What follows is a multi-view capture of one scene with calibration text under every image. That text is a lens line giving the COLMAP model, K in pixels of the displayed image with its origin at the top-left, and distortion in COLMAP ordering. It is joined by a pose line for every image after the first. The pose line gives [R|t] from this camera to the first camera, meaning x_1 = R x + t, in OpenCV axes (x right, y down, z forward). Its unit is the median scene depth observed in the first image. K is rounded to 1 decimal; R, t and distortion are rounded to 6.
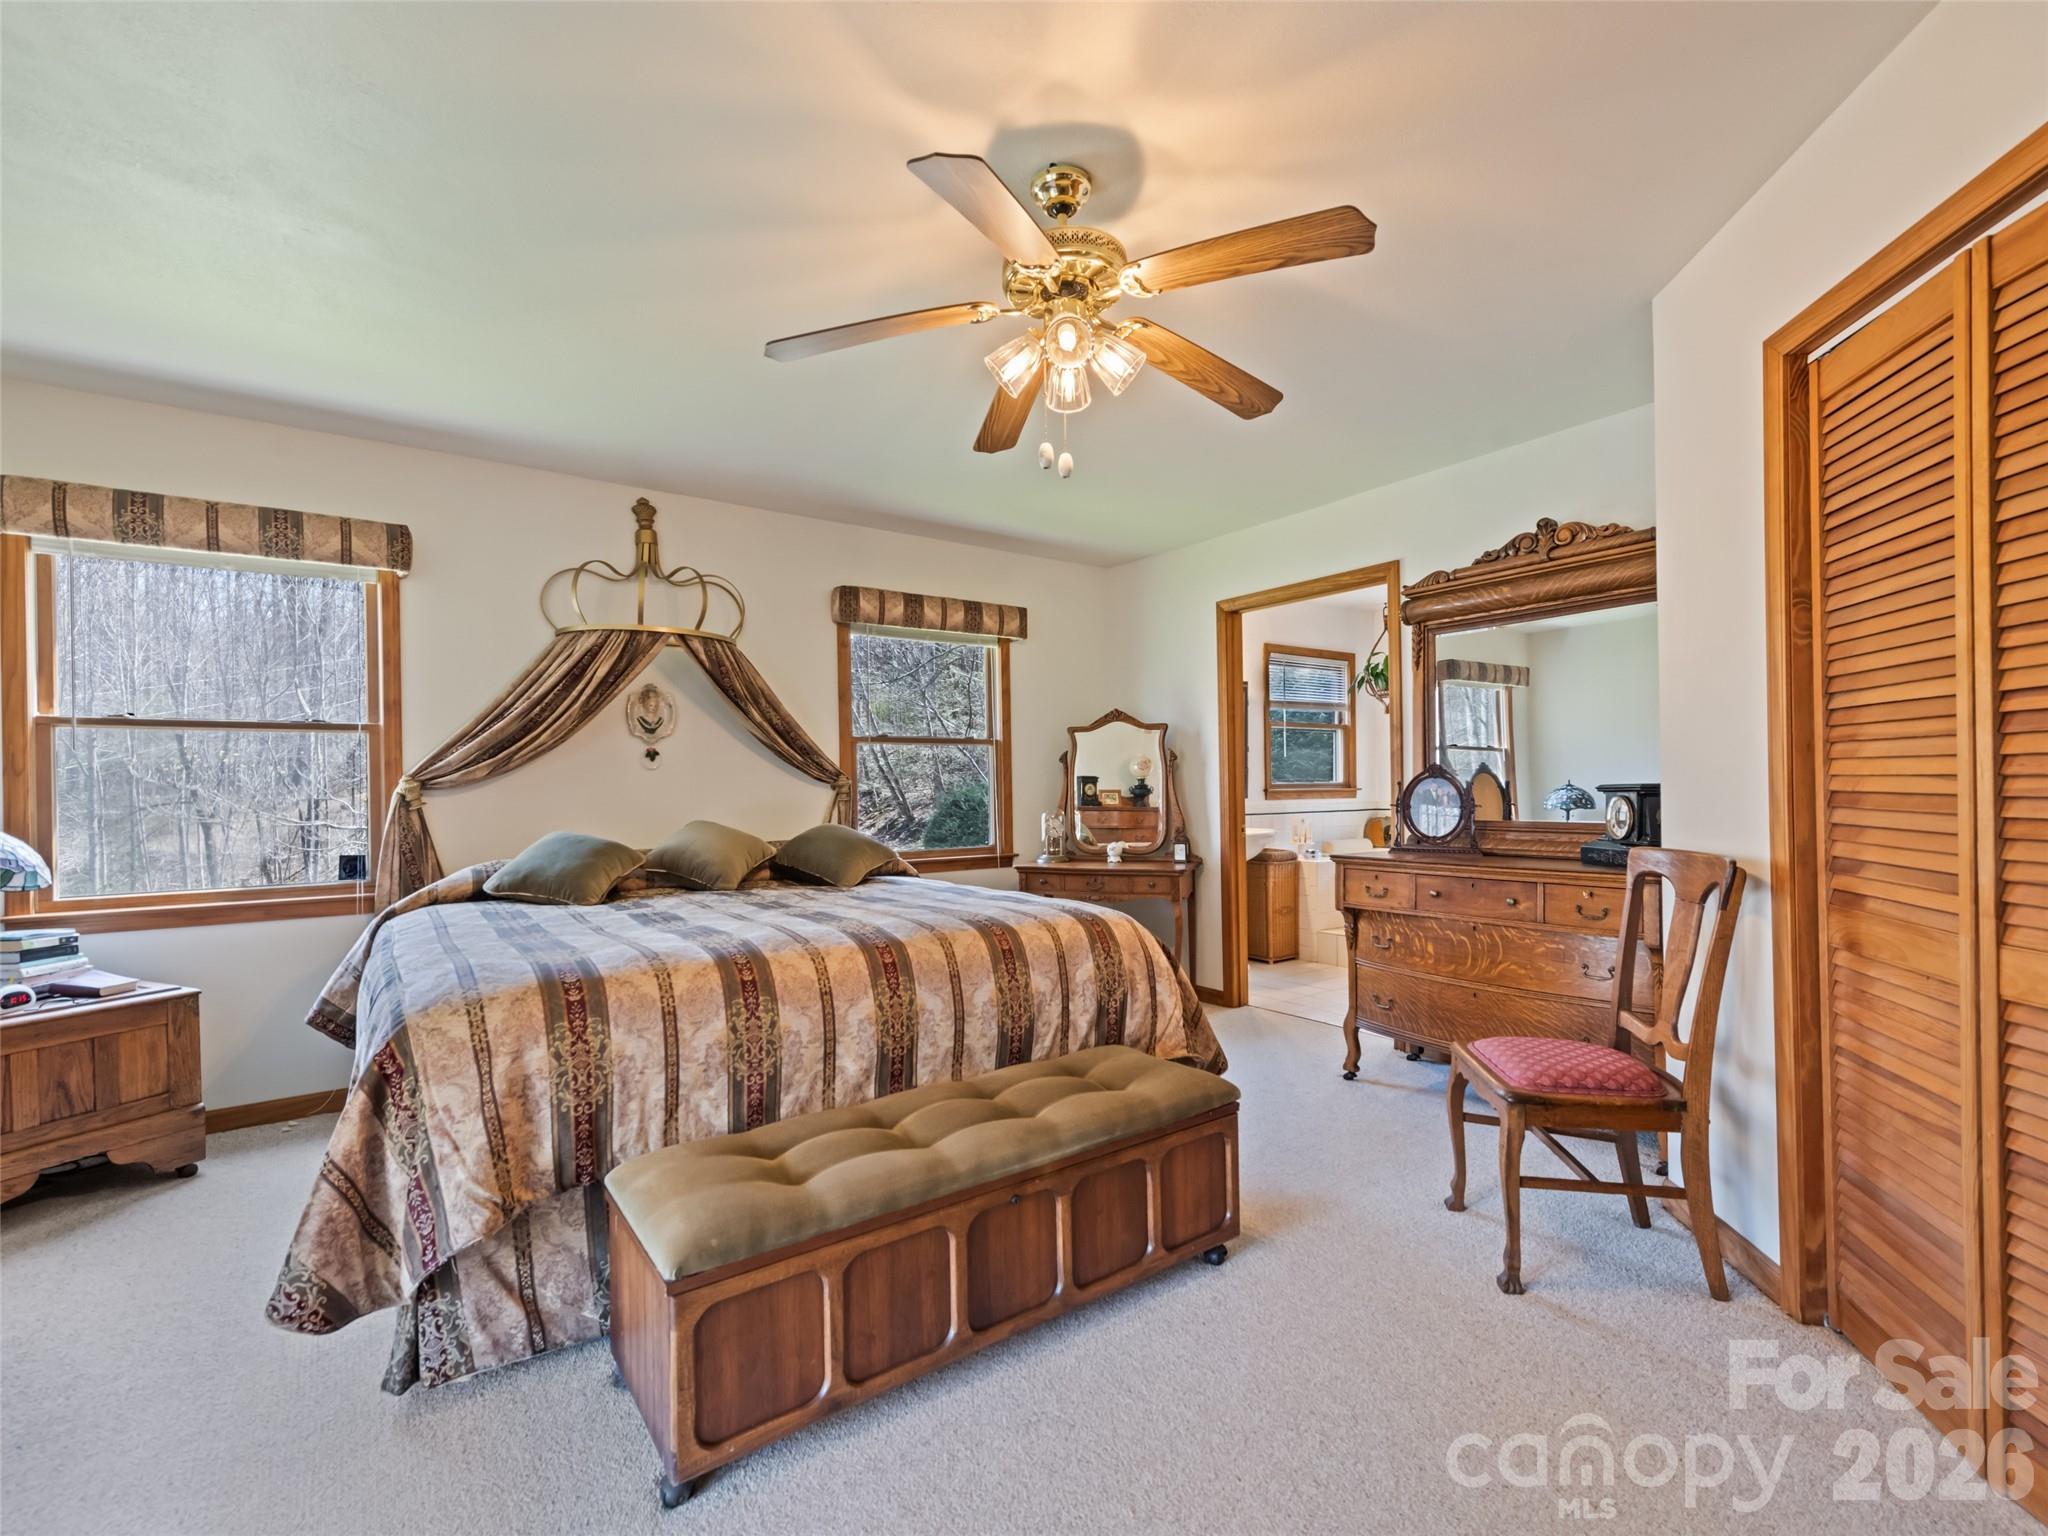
lens RADIAL K [[931.2, 0, 1021.7], [0, 931.2, 783.3], [0, 0, 1]] dist [0.001848, 0.000097]
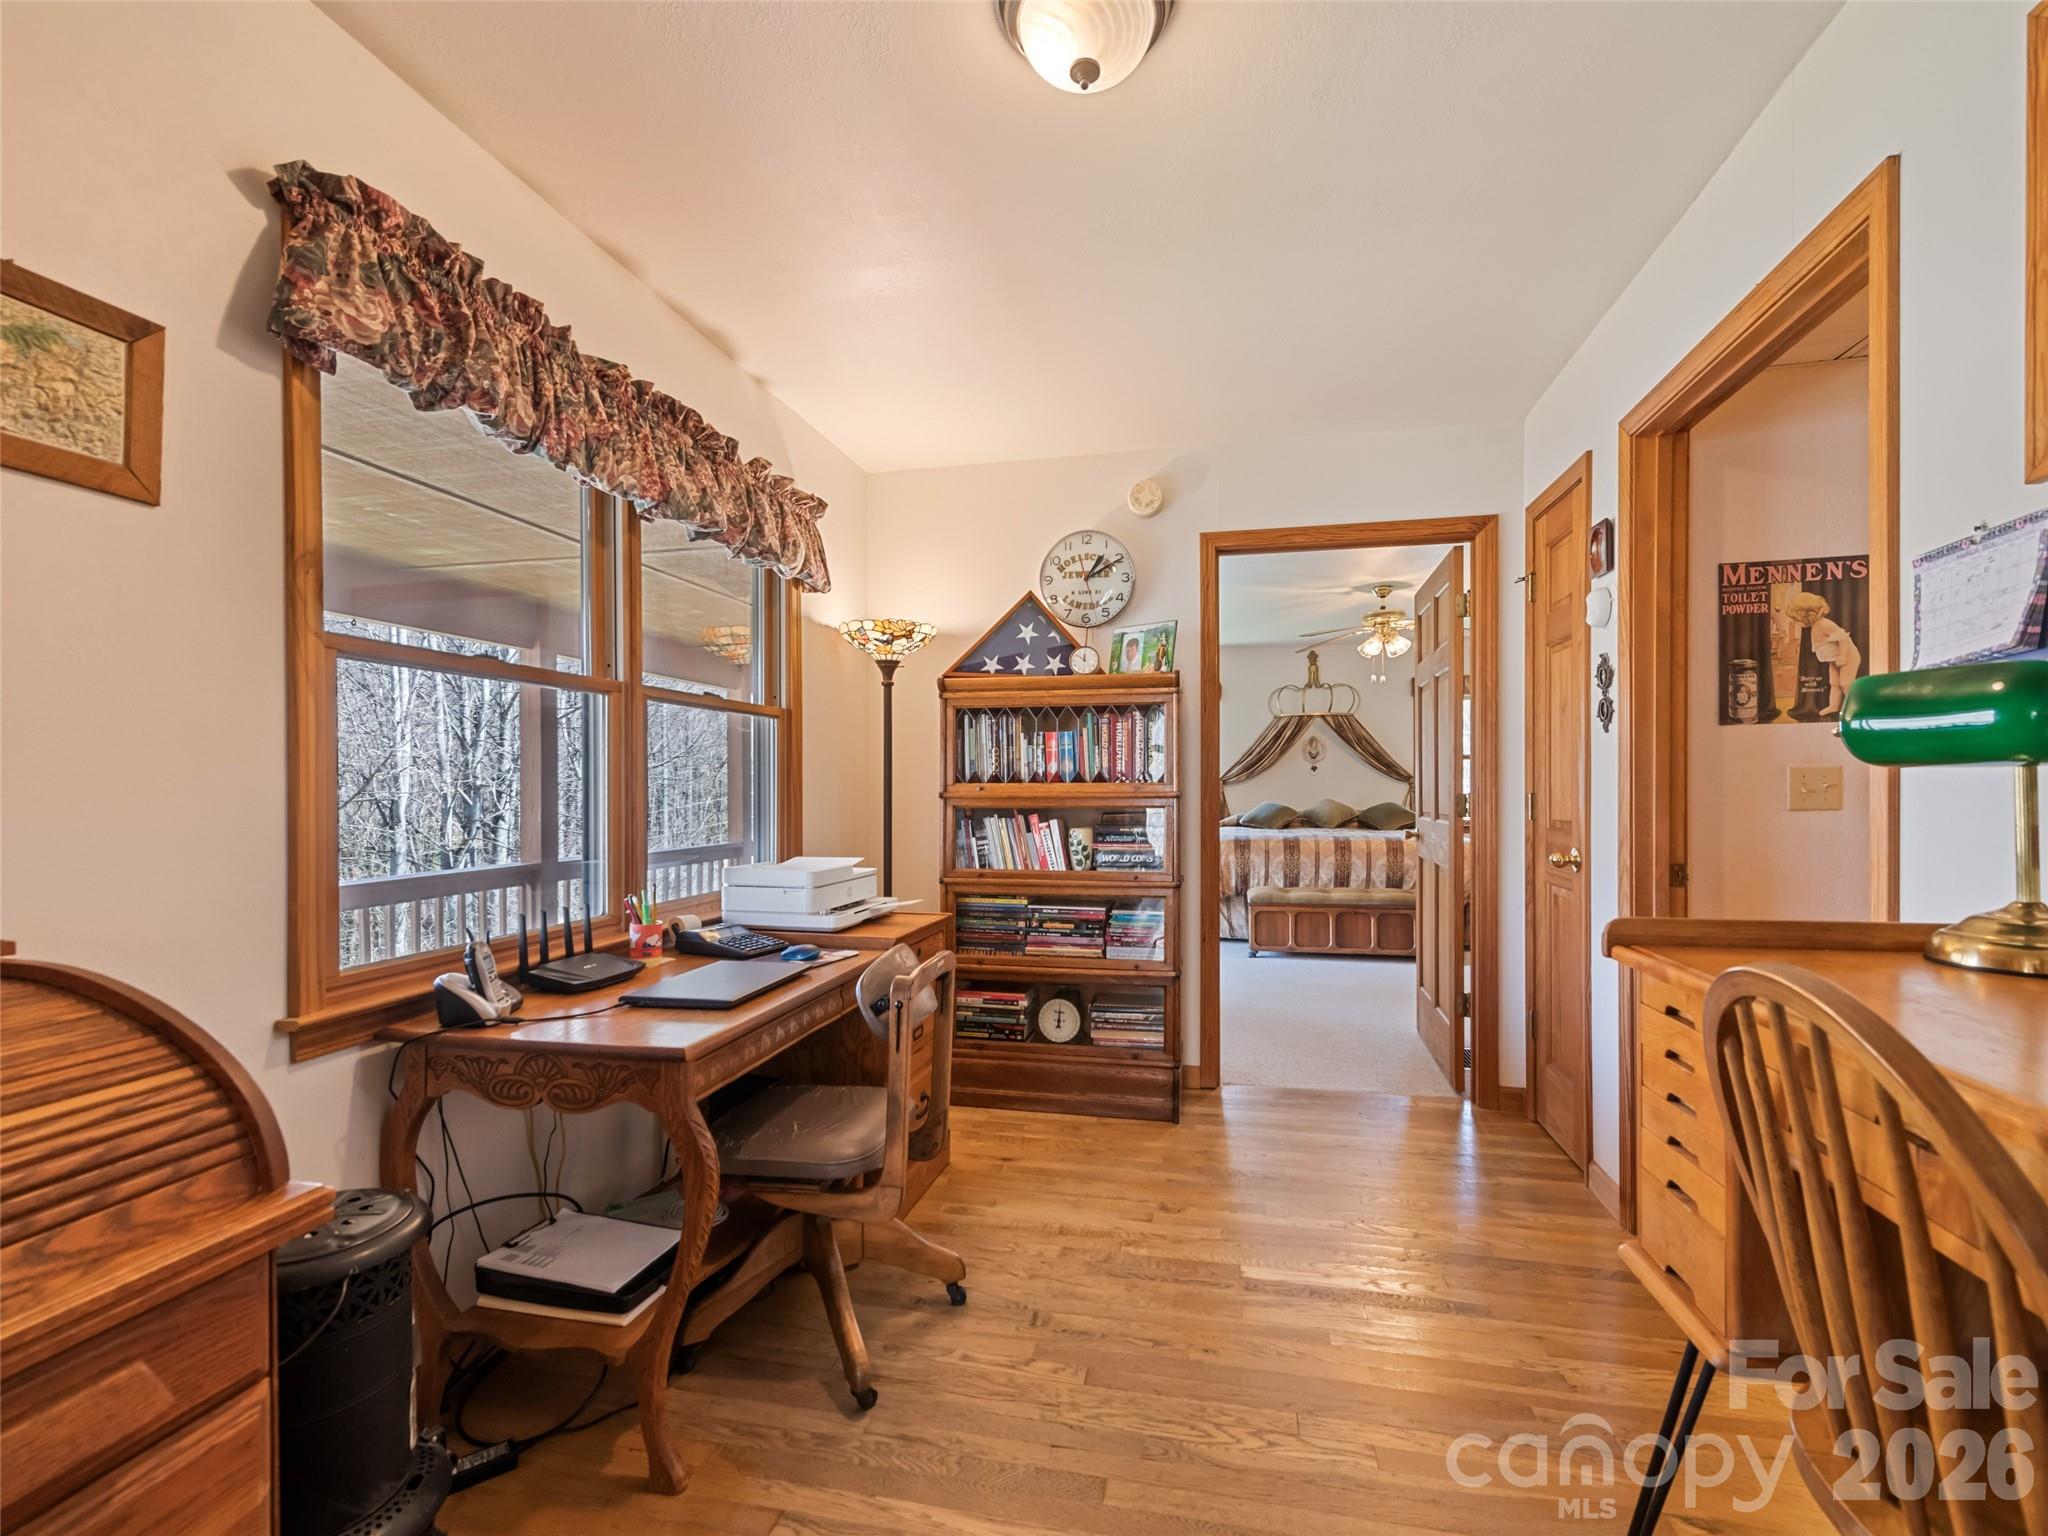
lens RADIAL K [[931.2, 0, 1021.7], [0, 931.2, 783.3], [0, 0, 1]] dist [0.001848, 0.000097]
pose [[0.661047, 0.006955, -0.750312, 0.913110], [0.003498, 0.999918, 0.012351, -0.029301], [0.750336, -0.010789, 0.660968, -1.111858]]
